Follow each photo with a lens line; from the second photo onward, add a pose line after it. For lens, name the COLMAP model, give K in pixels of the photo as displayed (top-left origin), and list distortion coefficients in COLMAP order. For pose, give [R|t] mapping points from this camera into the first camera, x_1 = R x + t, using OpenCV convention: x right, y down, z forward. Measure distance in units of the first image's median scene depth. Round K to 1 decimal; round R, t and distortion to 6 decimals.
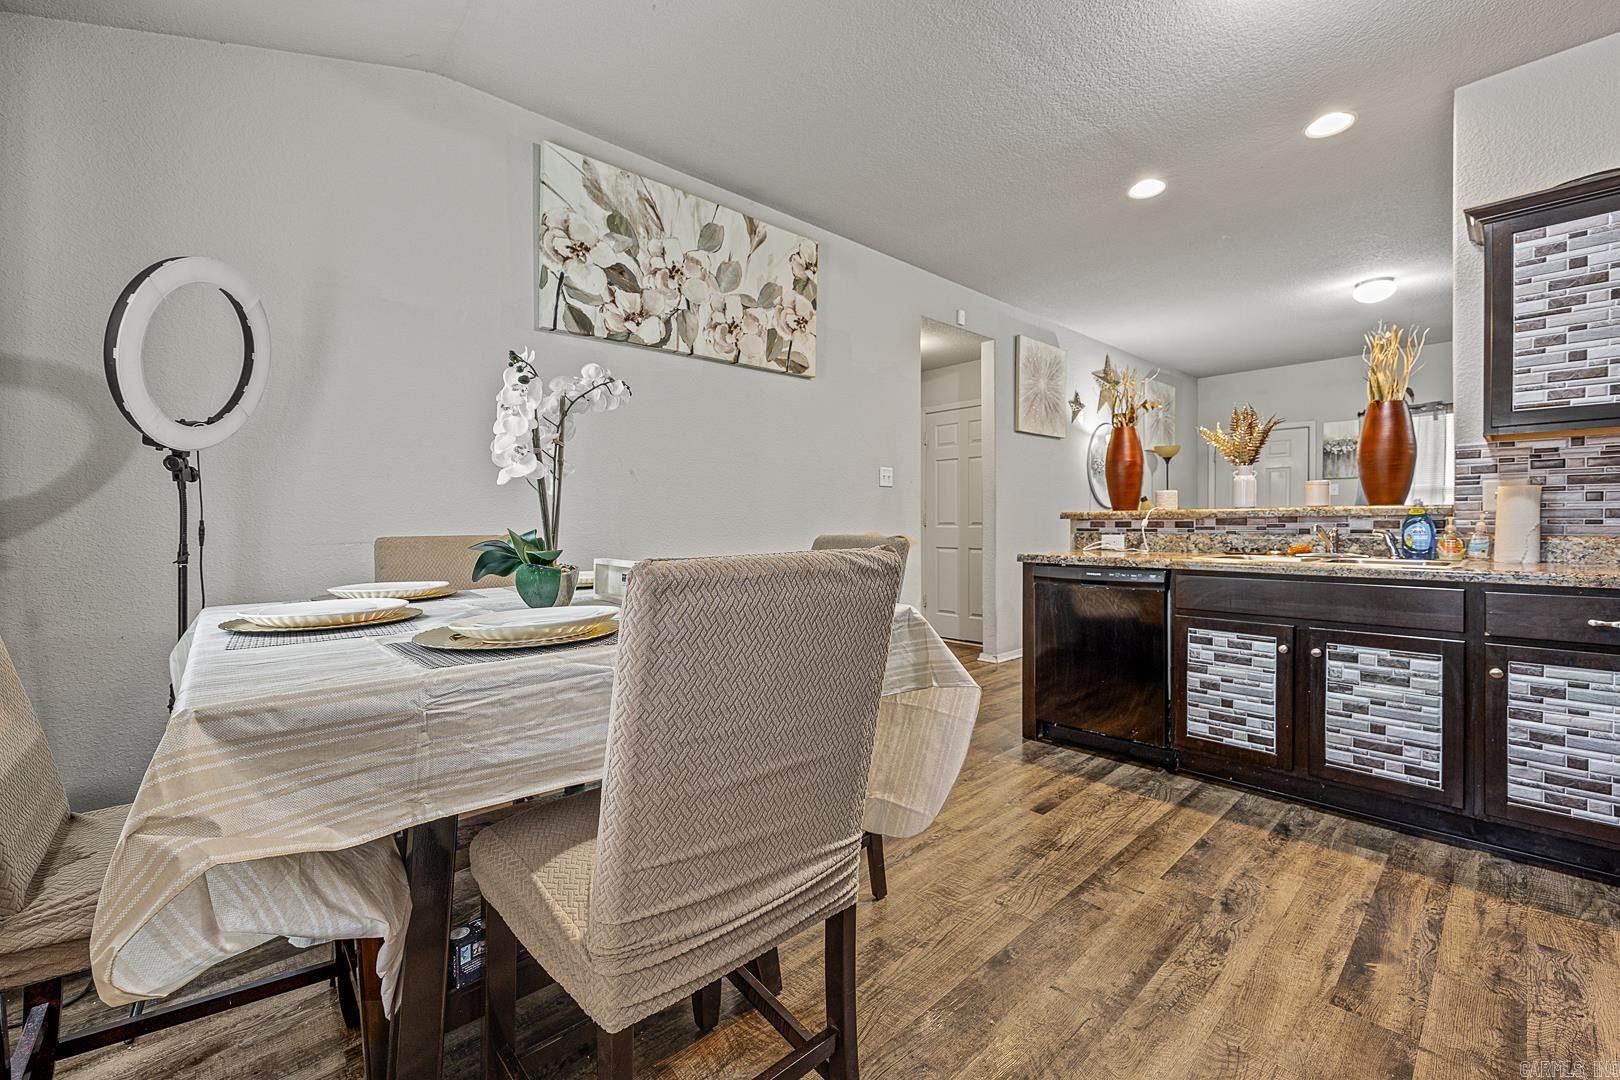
lens RADIAL K [[663.3, 0, 816.8], [0, 663.3, 528.2], [0, 0, 1]] dist [-0.002266, -0.001566]
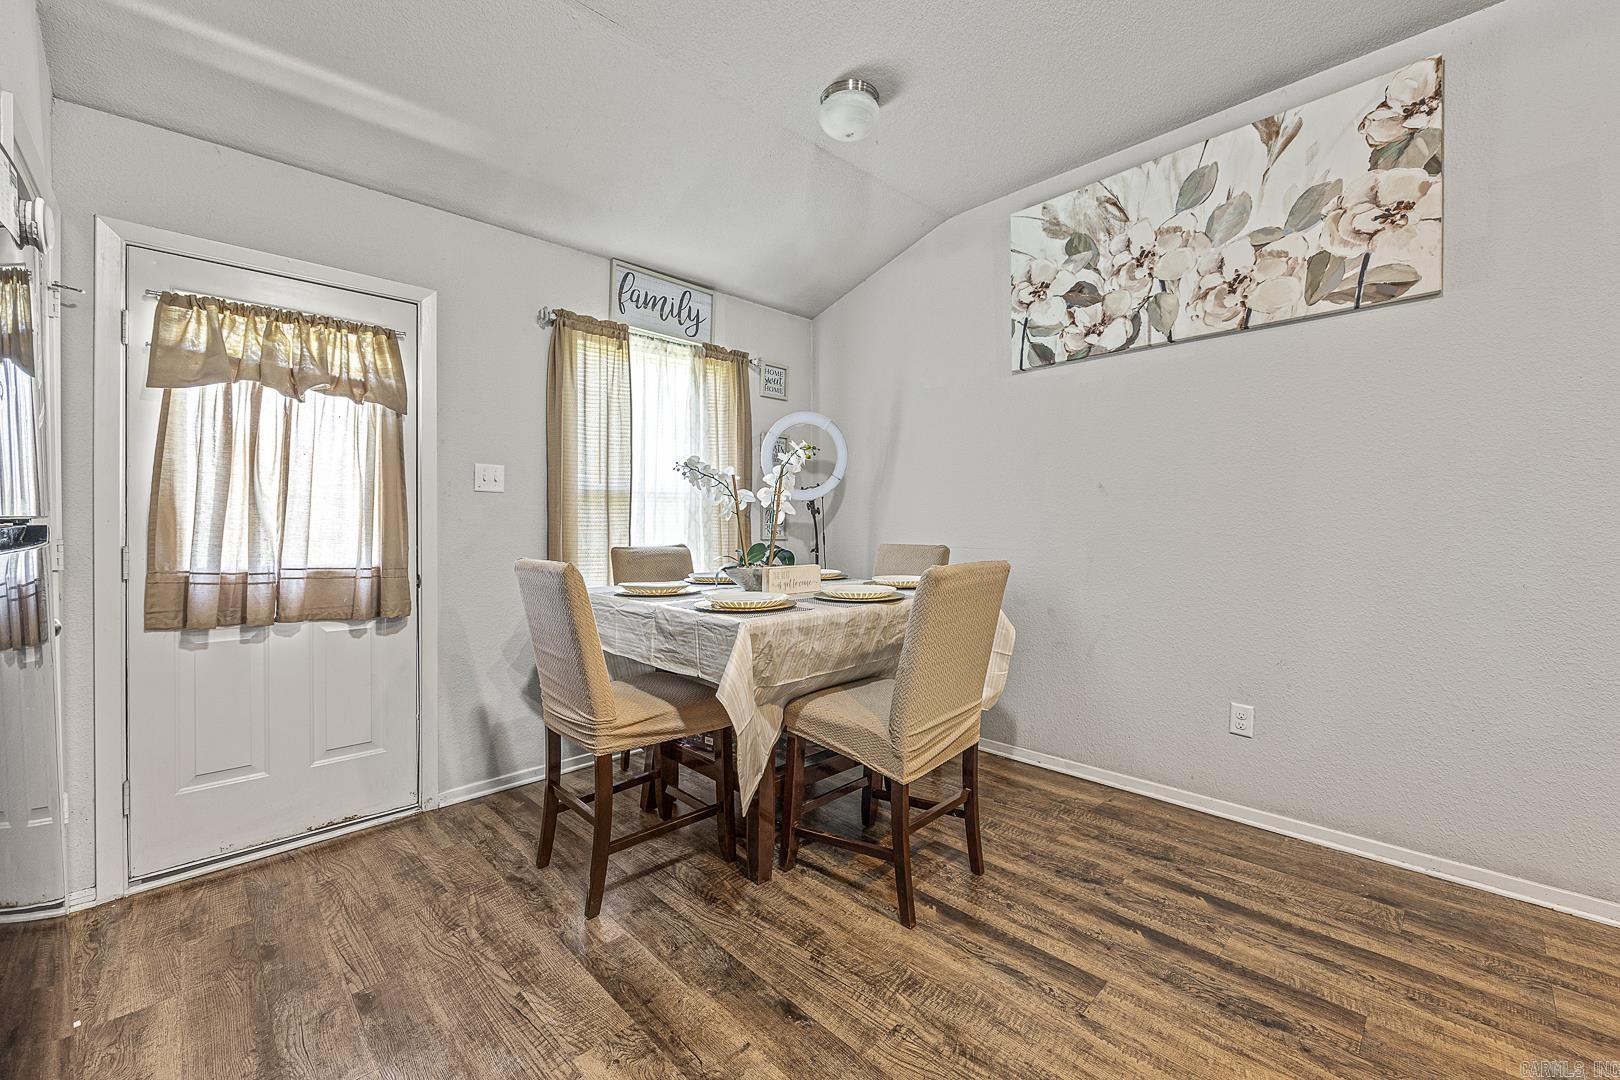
lens RADIAL K [[663.3, 0, 813.4], [0, 663.3, 521.7], [0, 0, 1]] dist [-0.002266, -0.001566]
pose [[0.032303, 0.003218, -0.999473, 0.706123], [-0.004930, 0.999983, 0.003060, -0.035514], [0.999466, 0.004828, 0.032319, 0.568773]]
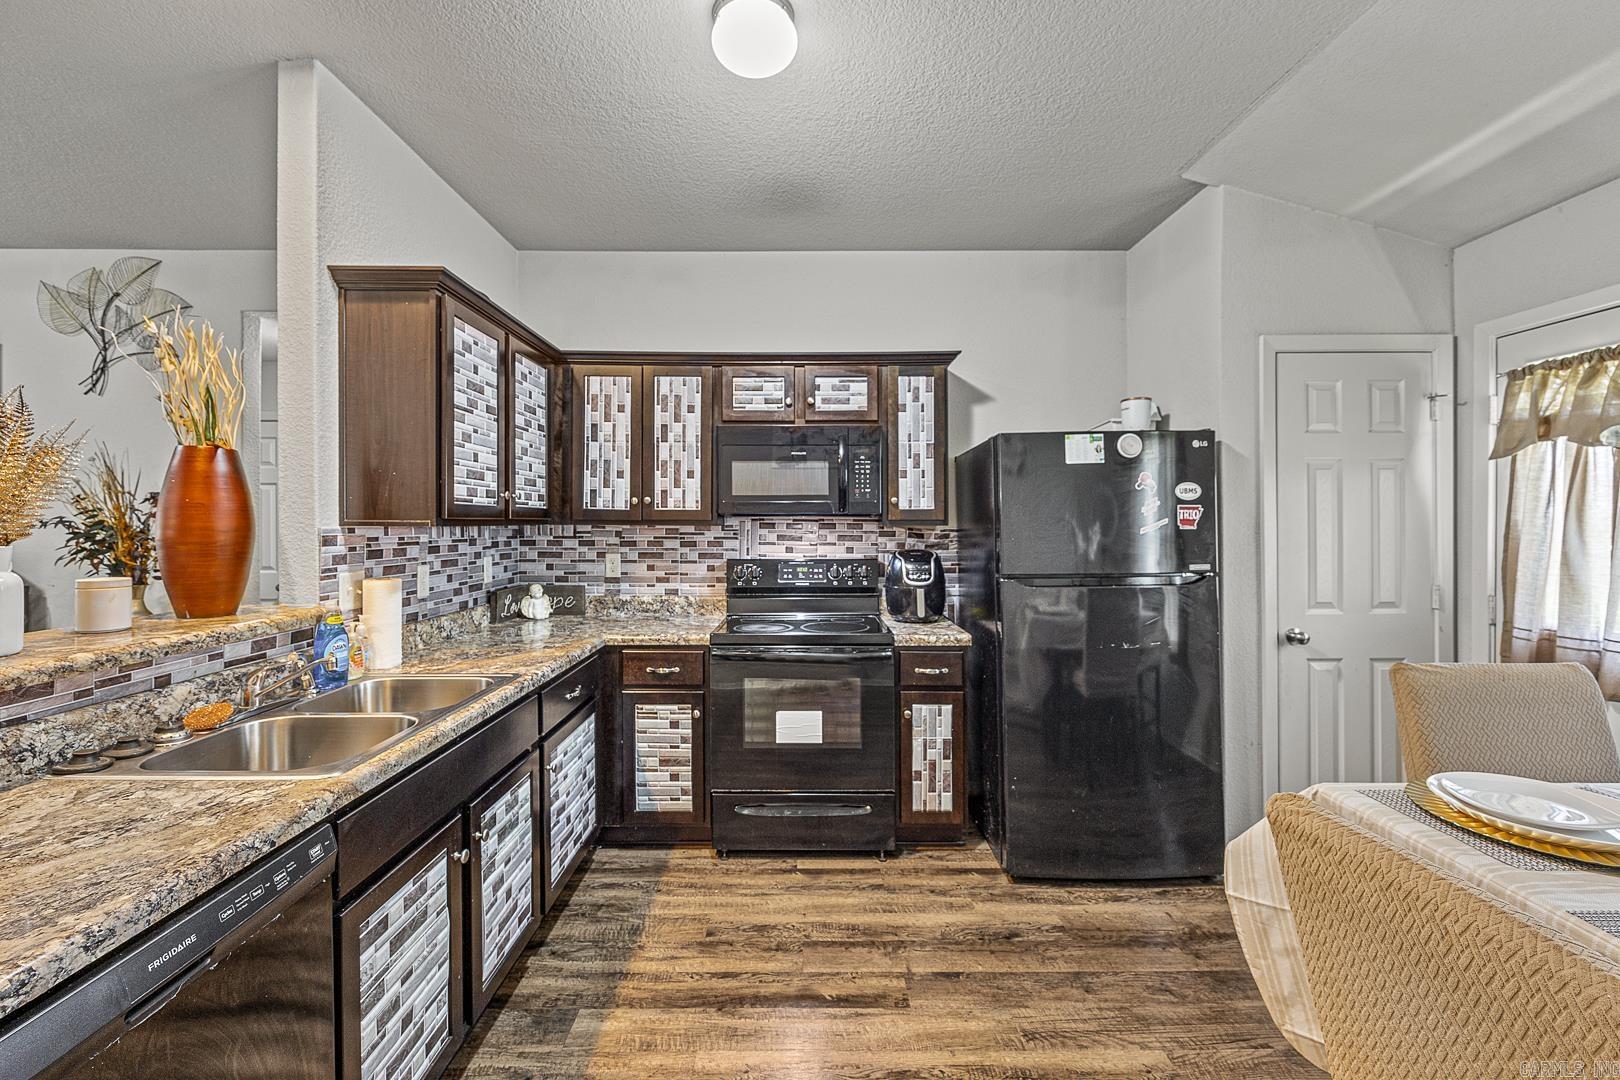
lens RADIAL K [[663.3, 0, 801.2], [0, 663.3, 532.1], [0, 0, 1]] dist [-0.002266, -0.001566]
pose [[-0.738855, -0.001106, 0.673864, 0.038691], [0.013016, 0.999789, 0.015912, -0.111892], [-0.673739, 0.020528, -0.738684, 1.059427]]
